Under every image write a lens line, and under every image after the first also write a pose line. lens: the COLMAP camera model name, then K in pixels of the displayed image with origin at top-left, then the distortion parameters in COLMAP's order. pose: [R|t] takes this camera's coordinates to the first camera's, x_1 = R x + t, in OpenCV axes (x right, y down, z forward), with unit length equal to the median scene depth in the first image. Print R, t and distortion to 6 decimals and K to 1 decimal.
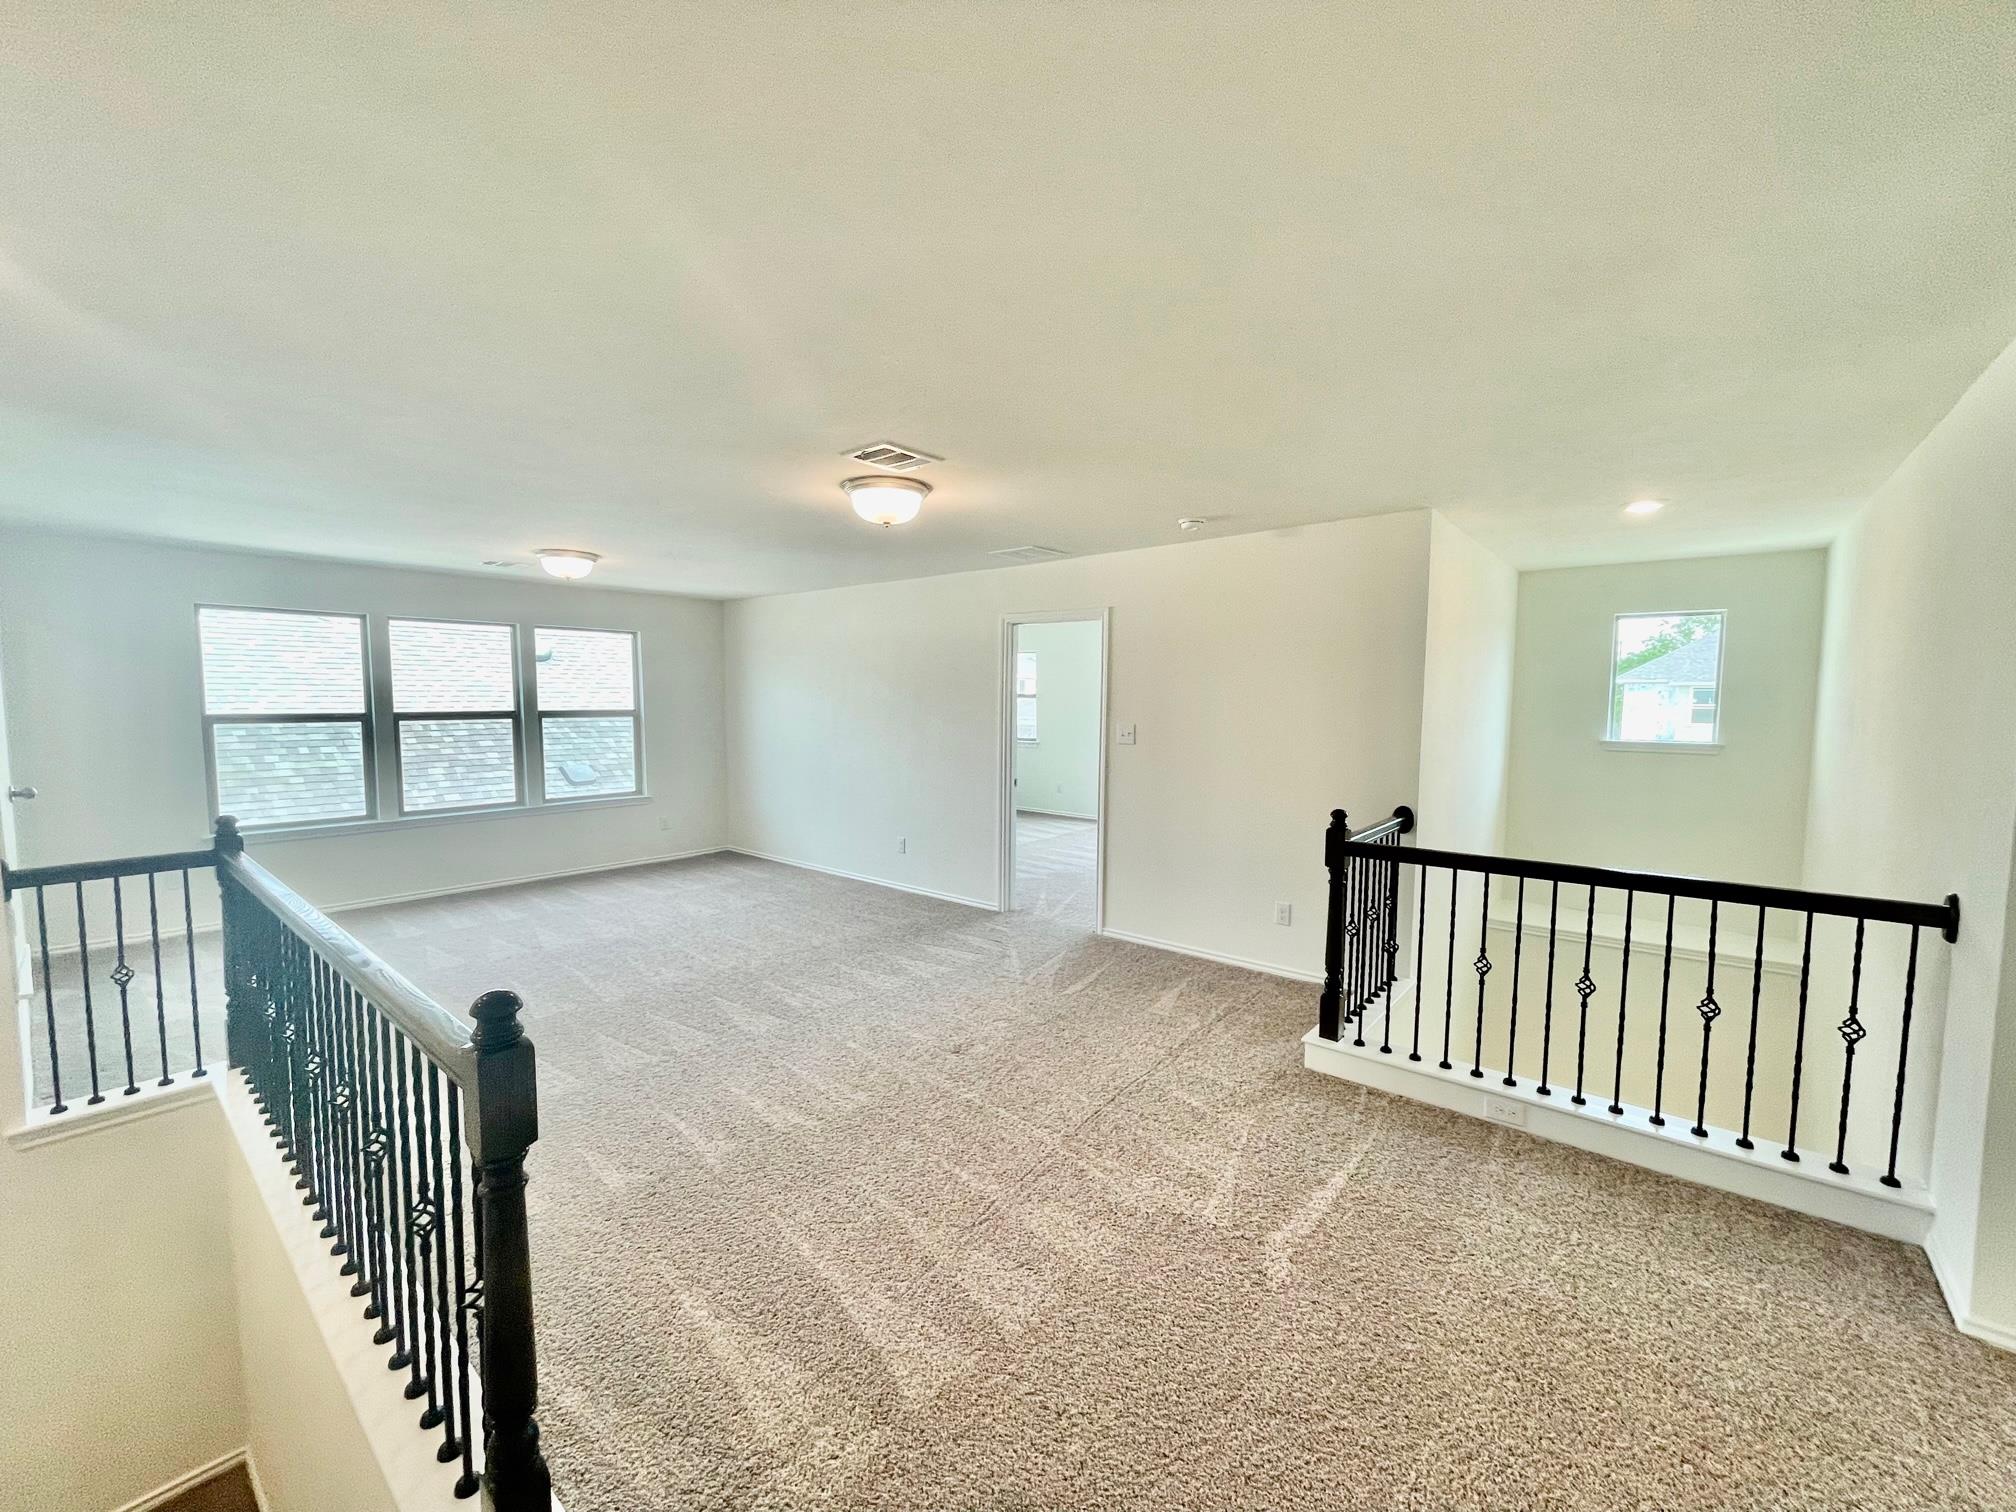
lens RADIAL K [[813.3, 0, 1012.8], [0, 813.3, 757.9], [0, 0, 1]] dist [-0.008278, 0.000569]
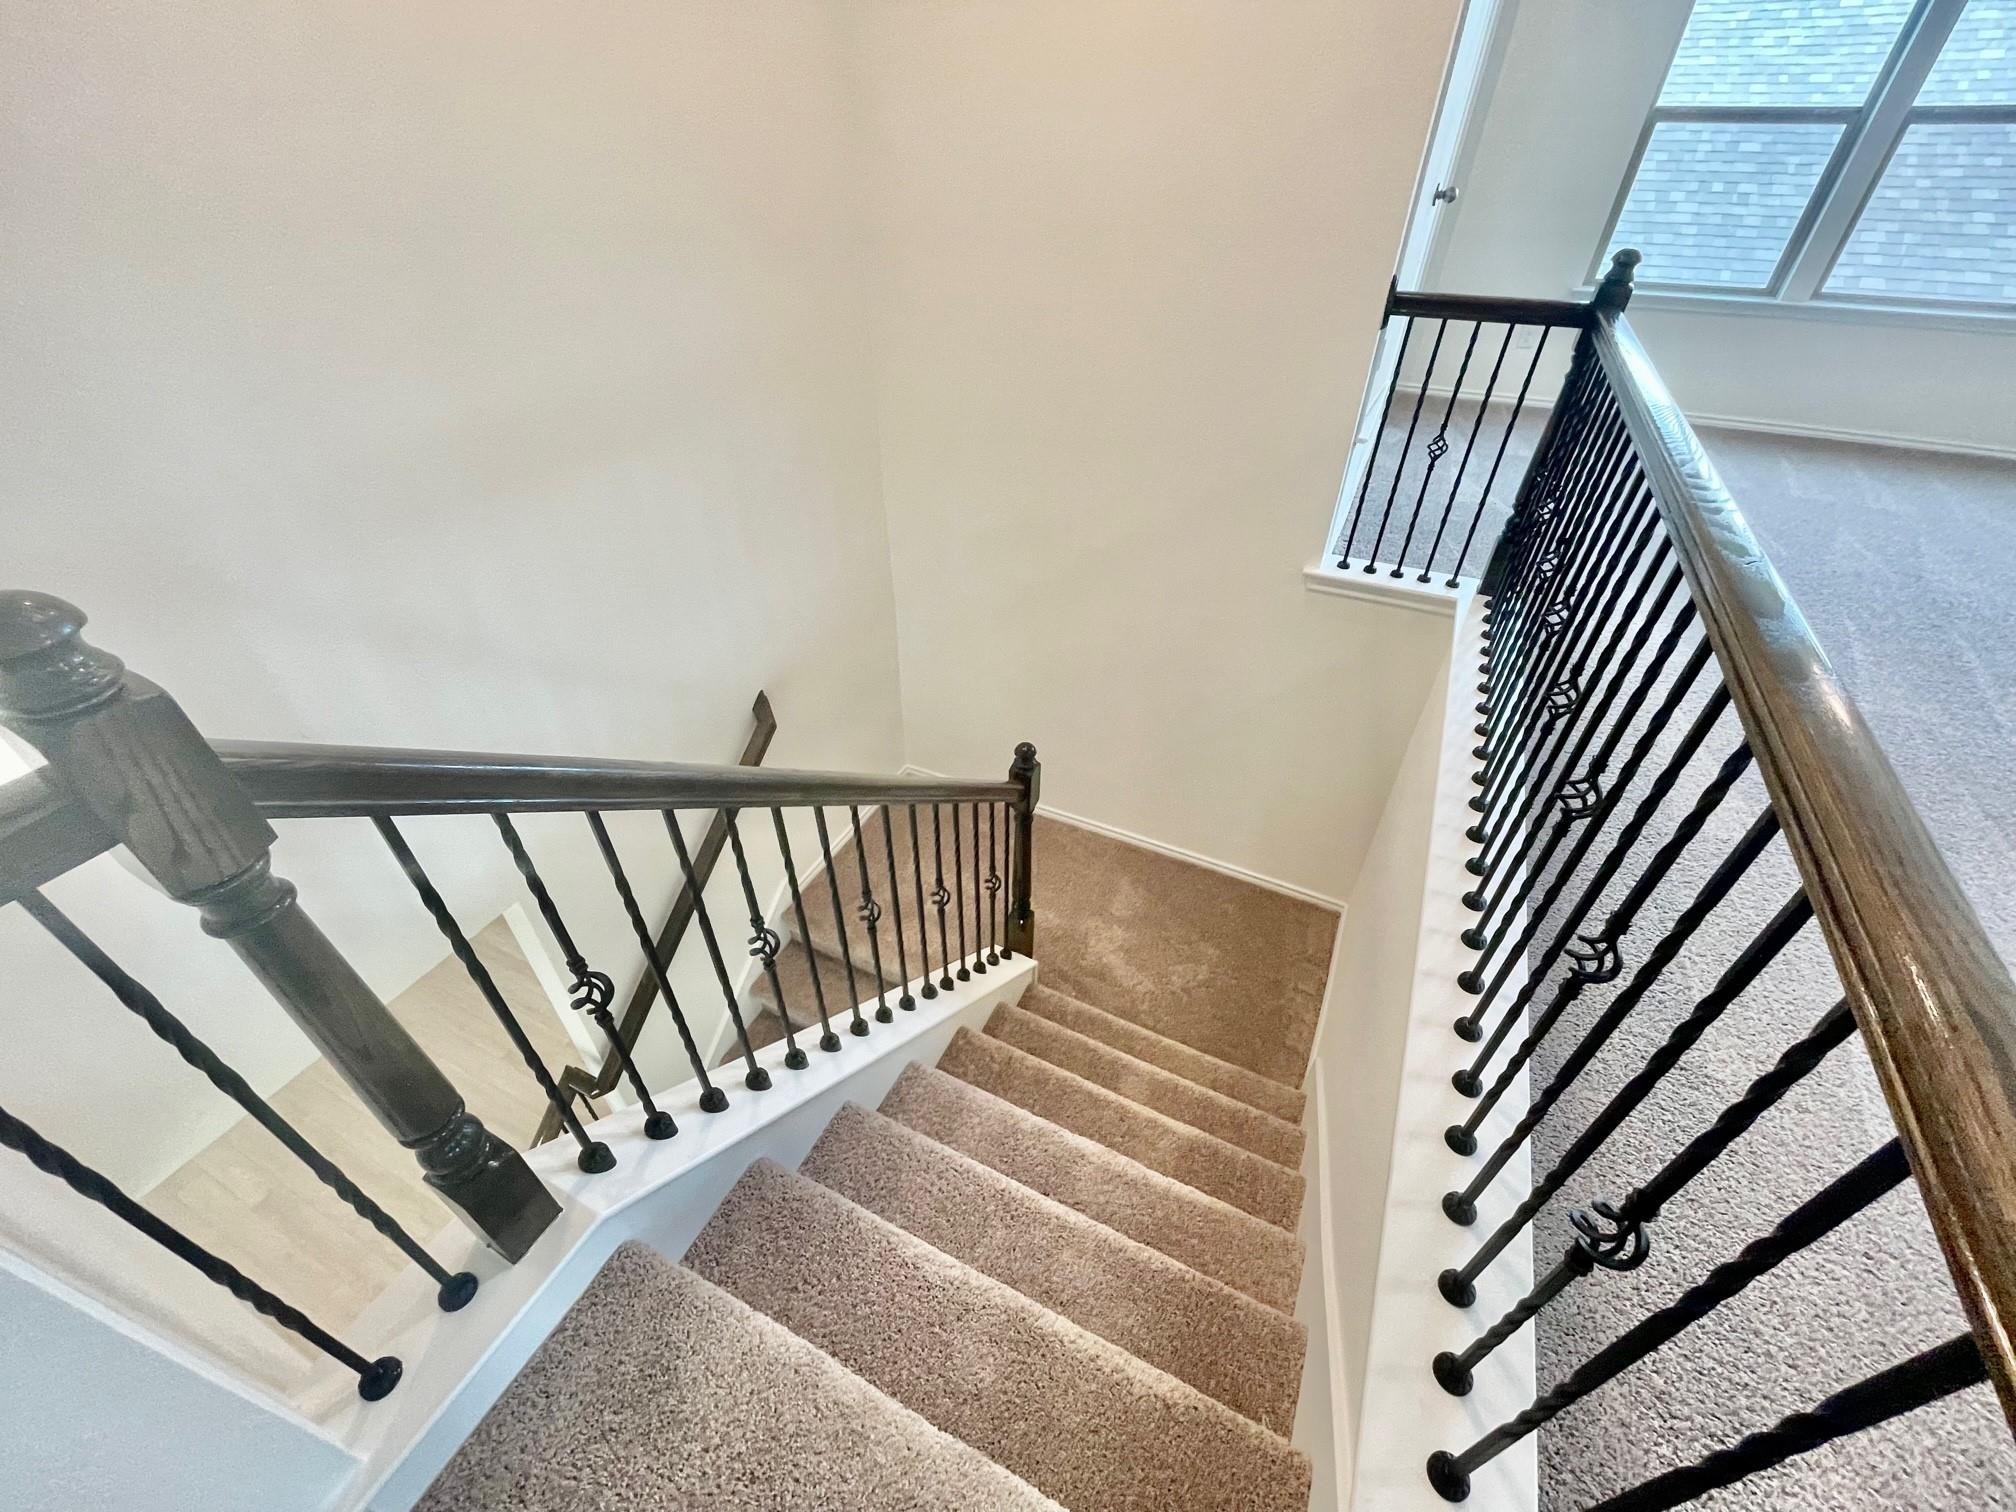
lens RADIAL K [[813.3, 0, 1000.2], [0, 813.3, 752.2], [0, 0, 1]] dist [-0.008278, 0.000569]
pose [[0.229651, 0.594732, -0.770425, -0.312203], [-0.071029, 0.799712, 0.596167, 0.041177], [0.970678, -0.082188, 0.225898, 0.287349]]
